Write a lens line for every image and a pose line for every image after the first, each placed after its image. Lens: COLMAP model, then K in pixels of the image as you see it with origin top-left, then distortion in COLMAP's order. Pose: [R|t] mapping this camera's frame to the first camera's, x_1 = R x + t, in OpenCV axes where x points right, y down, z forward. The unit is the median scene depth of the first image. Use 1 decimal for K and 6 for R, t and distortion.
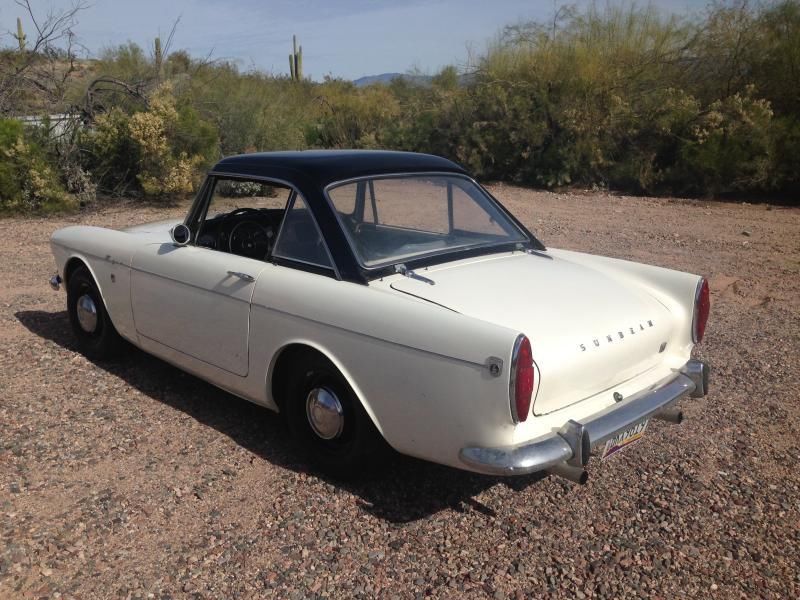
lens RADIAL K [[734.2, 0, 397.1], [0, 734.2, 306.1], [0, 0, 1]] dist [0.050169, 0.000000]
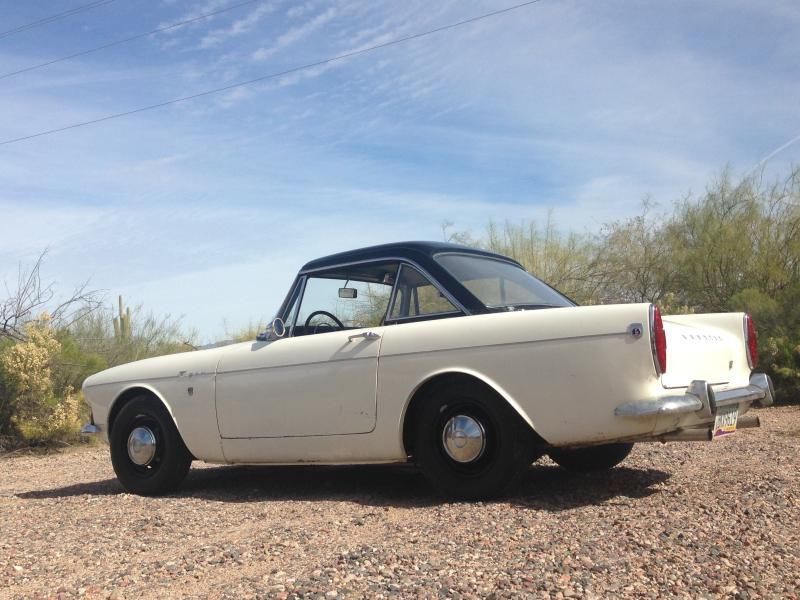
lens RADIAL K [[935.5, 0, 389.5], [0, 935.5, 294.1], [0, 0, 1]] dist [0.065909, 0.000000]
pose [[0.985553, -0.053463, 0.160709, -0.071894], [0.105123, 0.937070, -0.332939, 0.067847], [-0.132796, 0.345023, 0.929152, -0.065118]]
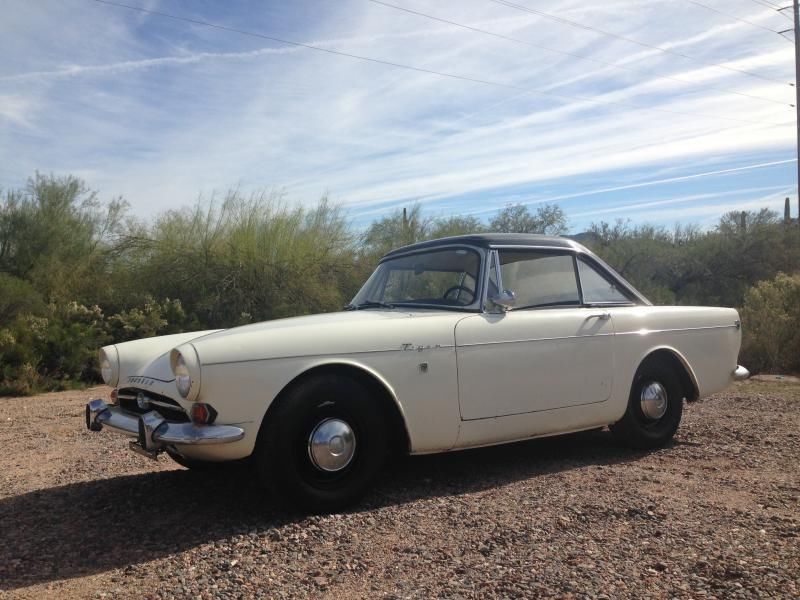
lens RADIAL K [[734.2, 0, 398.4], [0, 734.2, 297.3], [0, 0, 1]] dist [0.050169, 0.000000]
pose [[0.174117, 0.025974, 0.984382, -0.276822], [0.281269, 0.956694, -0.074994, -0.013801], [-0.943701, 0.289934, 0.159271, 0.199735]]
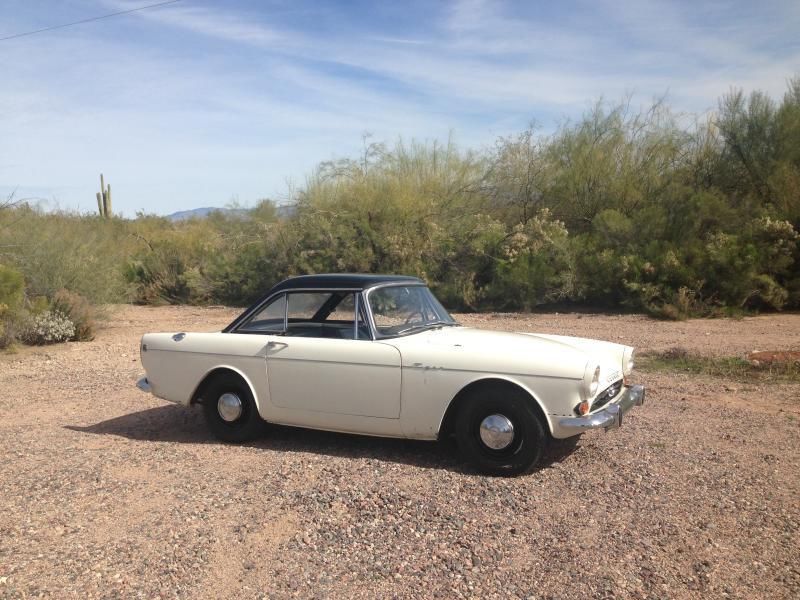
lens RADIAL K [[733.5, 0, 398.7], [0, 733.5, 300.2], [0, 0, 1]] dist [0.055272, 0.000000]
pose [[0.969271, -0.064605, 0.237361, -0.010141], [0.105218, 0.981060, -0.162638, -0.006777], [-0.222358, 0.182615, 0.957710, 0.017941]]
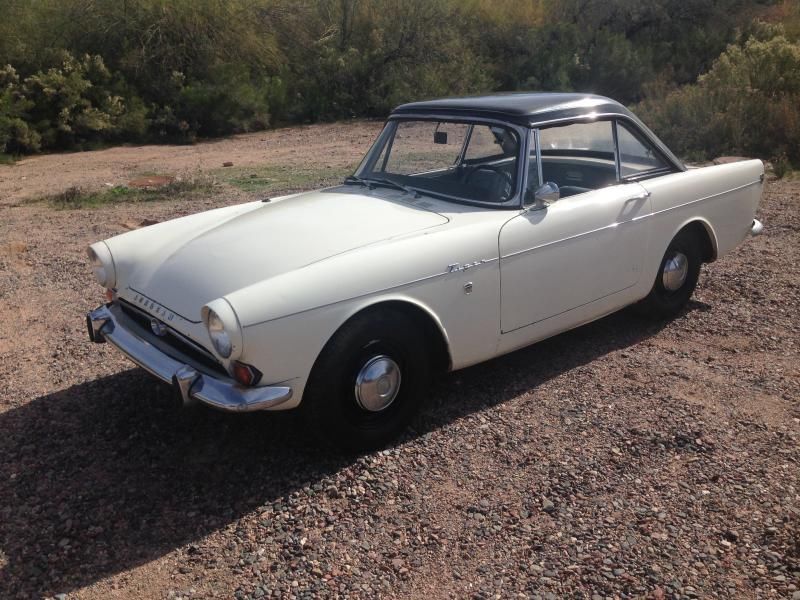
lens RADIAL K [[734.2, 0, 396.4], [0, 734.2, 301.7], [0, 0, 1]] dist [0.050169, 0.000000]
pose [[0.088909, -0.322141, 0.942507, -0.254820], [0.277686, 0.916754, 0.287144, -0.060818], [-0.956549, 0.236192, 0.170962, 0.216356]]
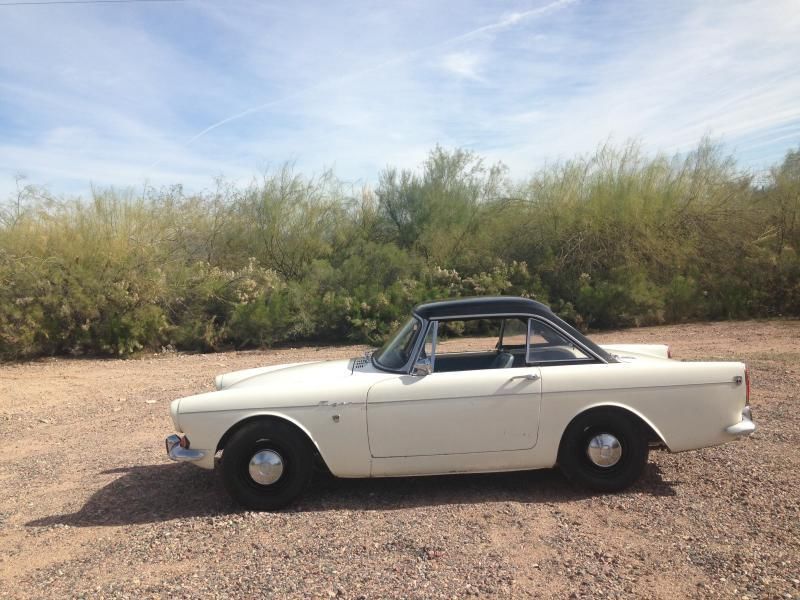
lens RADIAL K [[734.2, 0, 399.8], [0, 734.2, 320.1], [0, 0, 1]] dist [0.050169, 0.000000]
pose [[0.690743, -0.081004, 0.718549, -0.260452], [0.227208, 0.967690, -0.109325, -0.009130], [-0.686477, 0.238775, 0.686830, 0.021934]]
